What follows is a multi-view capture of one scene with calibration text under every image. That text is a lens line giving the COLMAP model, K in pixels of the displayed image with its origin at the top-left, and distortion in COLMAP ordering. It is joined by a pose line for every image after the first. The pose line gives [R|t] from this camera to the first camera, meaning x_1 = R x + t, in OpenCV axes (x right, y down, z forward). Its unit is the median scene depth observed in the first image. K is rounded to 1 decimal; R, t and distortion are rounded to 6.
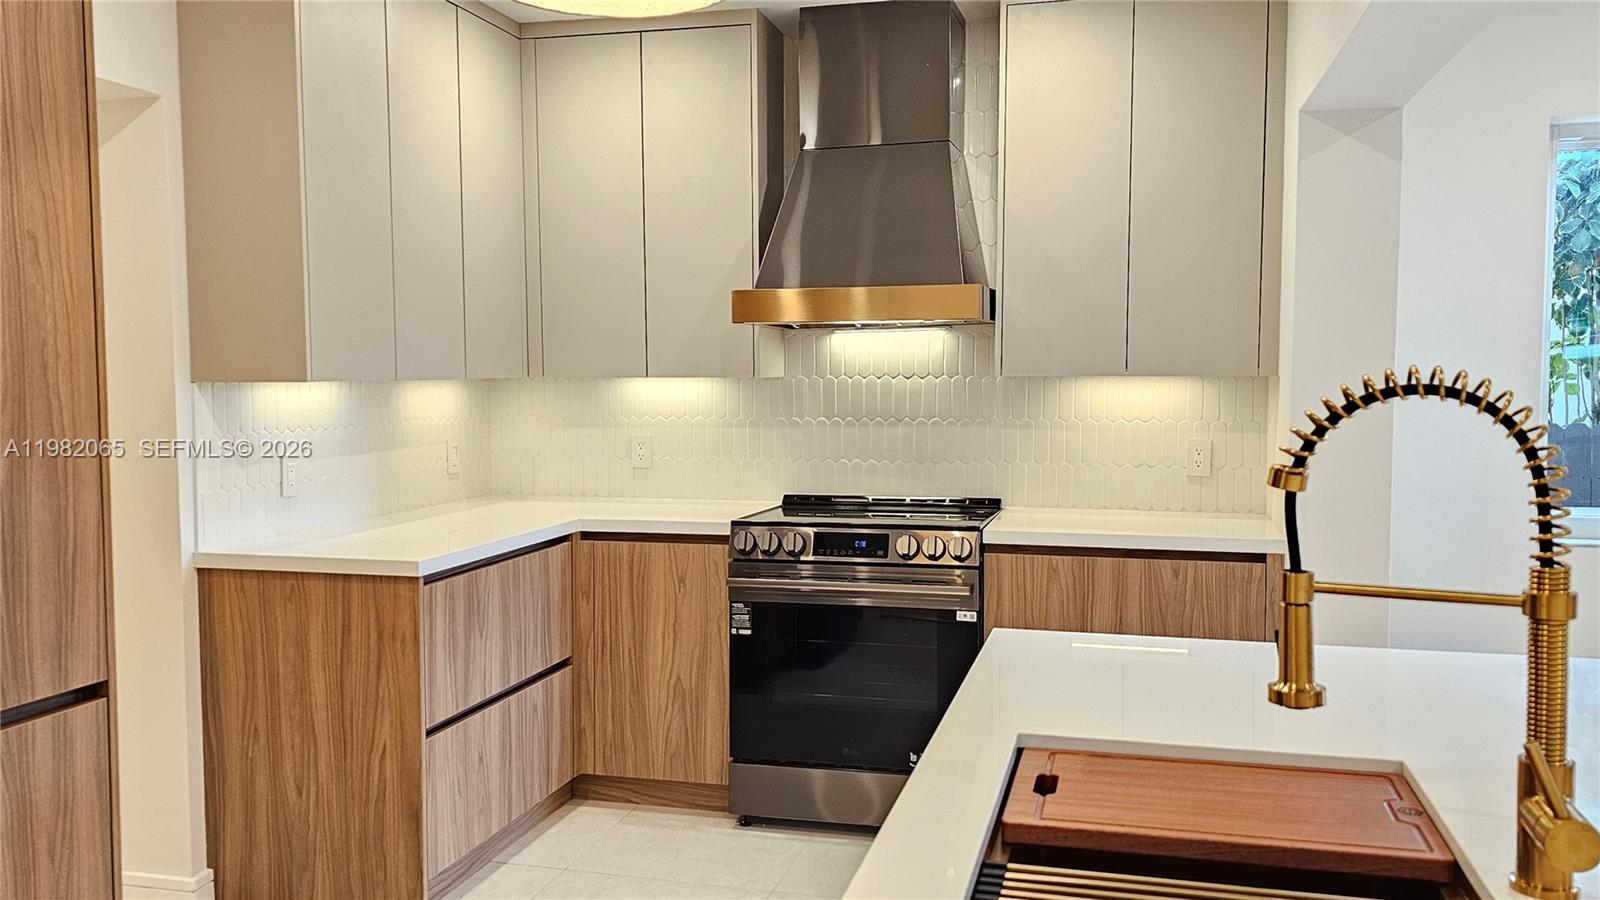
lens RADIAL K [[1290.0, 0, 794.6], [0, 1290.0, 427.8], [0, 0, 1]] dist [0.237620, -0.614693]
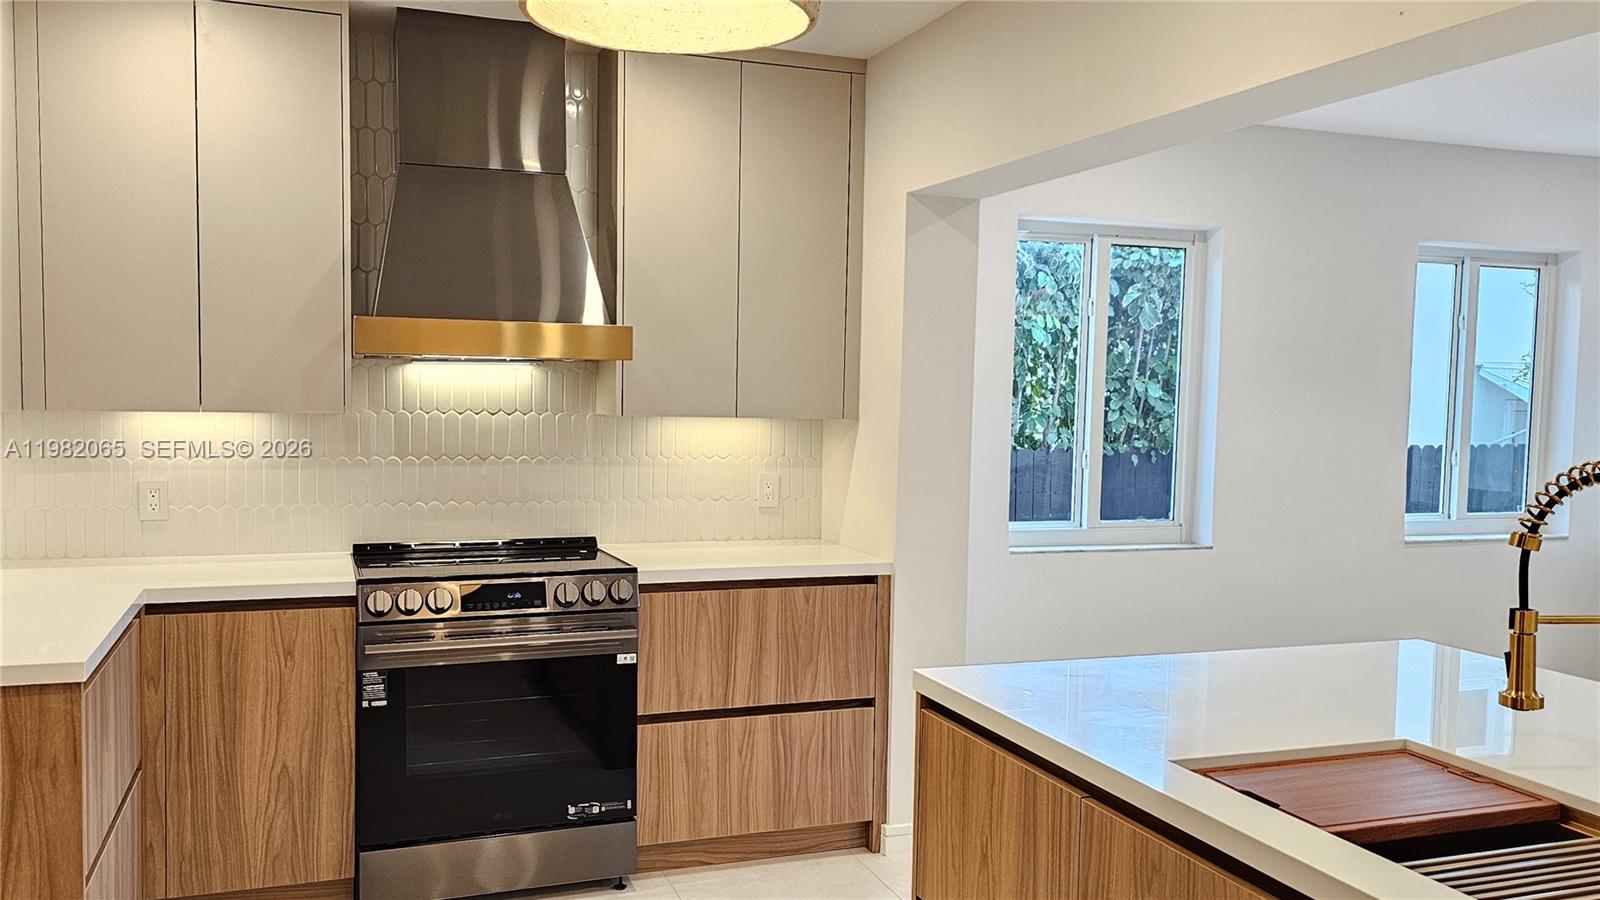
lens RADIAL K [[1292.4, 0, 800.0], [0, 1292.4, 450.0], [0, 0, 1]] dist [0.068069, -0.095994]
pose [[0.811608, -0.009301, 0.584128, -0.320857], [0.004979, 0.999947, 0.009004, -0.022147], [-0.584181, -0.004399, 0.811612, 0.110669]]
